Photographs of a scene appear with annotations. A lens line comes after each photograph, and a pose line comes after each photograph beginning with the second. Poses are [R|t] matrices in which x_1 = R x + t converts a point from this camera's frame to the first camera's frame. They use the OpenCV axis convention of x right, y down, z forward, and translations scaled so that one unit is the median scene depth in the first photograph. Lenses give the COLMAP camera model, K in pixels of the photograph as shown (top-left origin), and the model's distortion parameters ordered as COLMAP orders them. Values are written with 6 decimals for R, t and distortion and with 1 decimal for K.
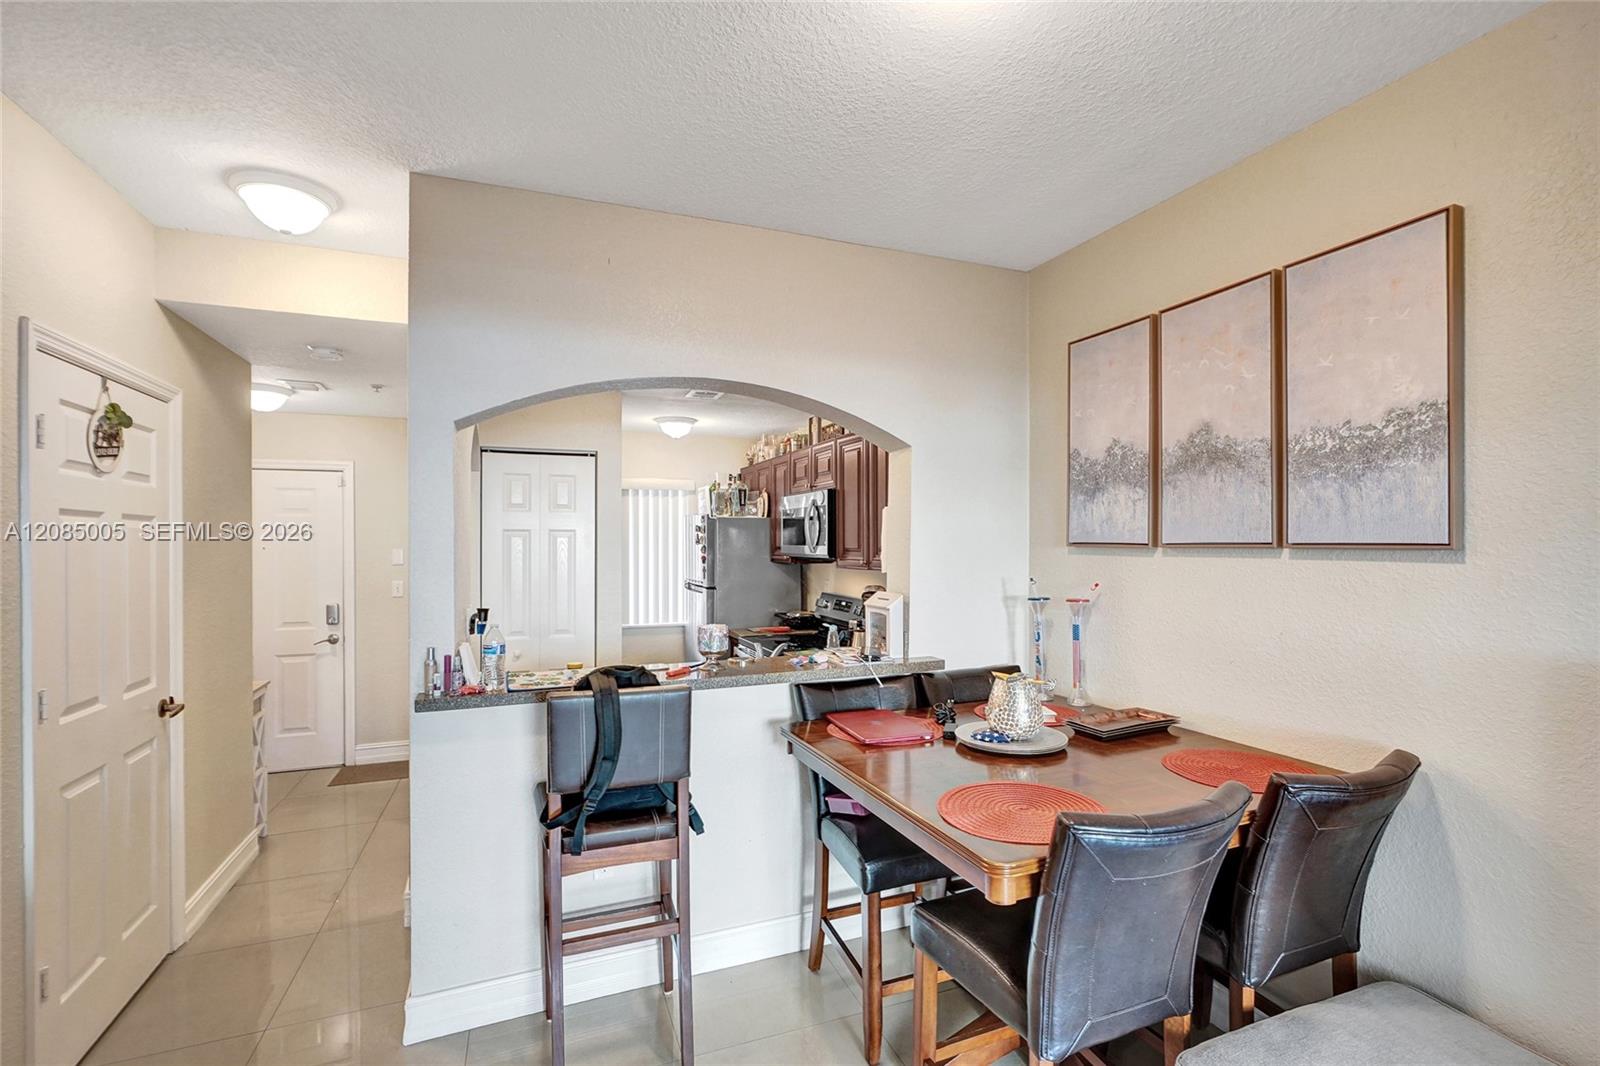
lens RADIAL K [[733.6, 0, 799.8], [0, 733.6, 540.2], [0, 0, 1]] dist [-0.000365, 0.000167]
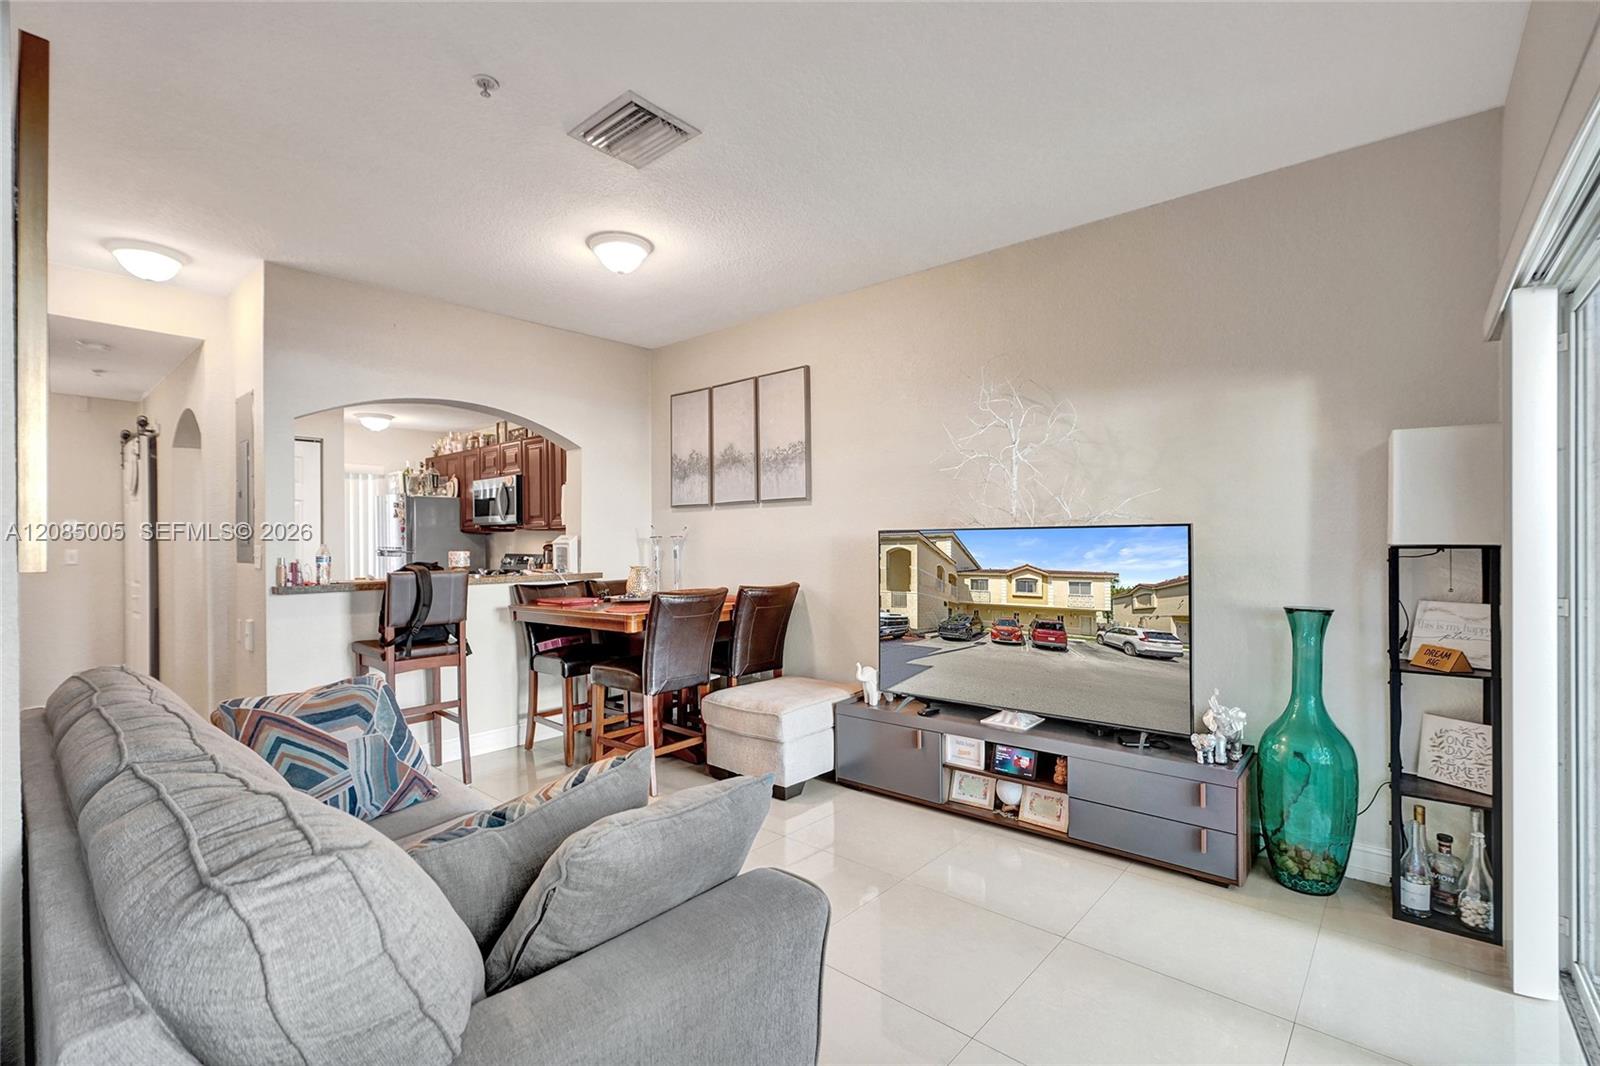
lens RADIAL K [[717.6, 0, 795.7], [0, 717.6, 543.8], [0, 0, 1]] dist [-0.001788, 0.000064]
pose [[0.889730, -0.008264, 0.456413, -0.173848], [0.007456, 0.999966, 0.003572, 0.095478], [-0.456427, 0.000225, 0.889761, -0.730641]]
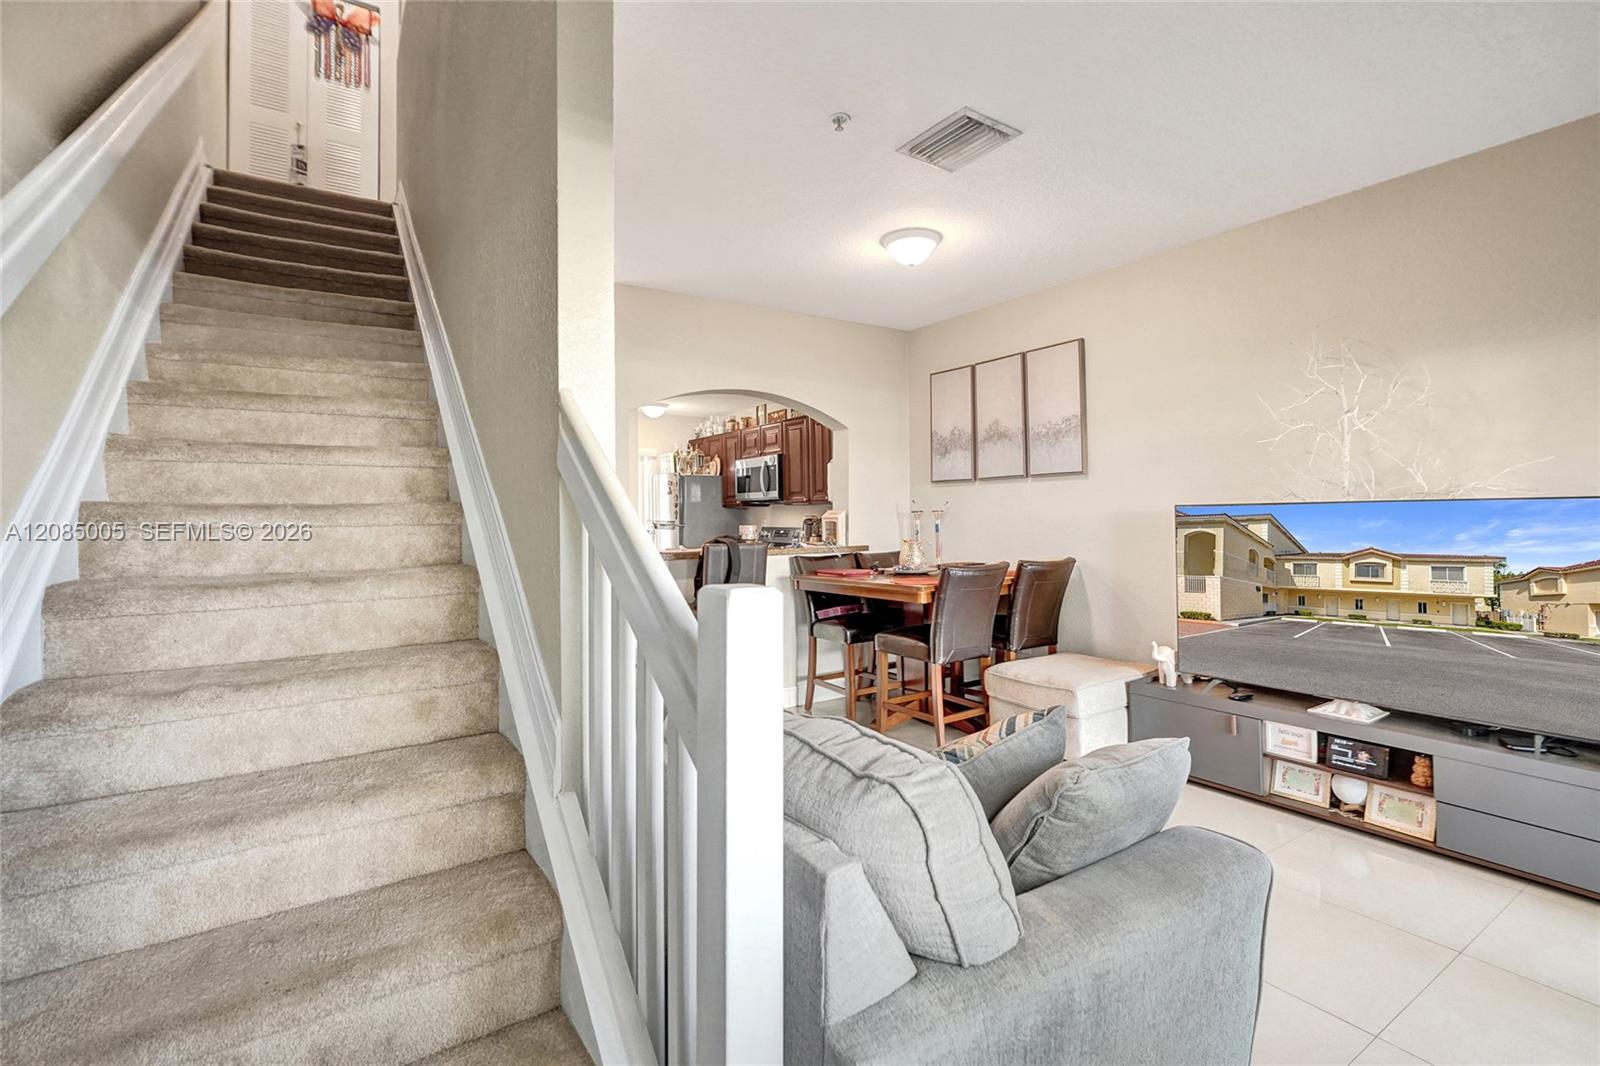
lens RADIAL K [[729.5, 0, 800.3], [0, 729.5, 499.7], [0, 0, 1]] dist [0.002543, 0.001286]
pose [[0.977653, -0.005555, 0.210152, -0.356855], [0.010167, 0.999731, -0.020870, 0.088011], [-0.209980, 0.022540, 0.977446, -0.753851]]
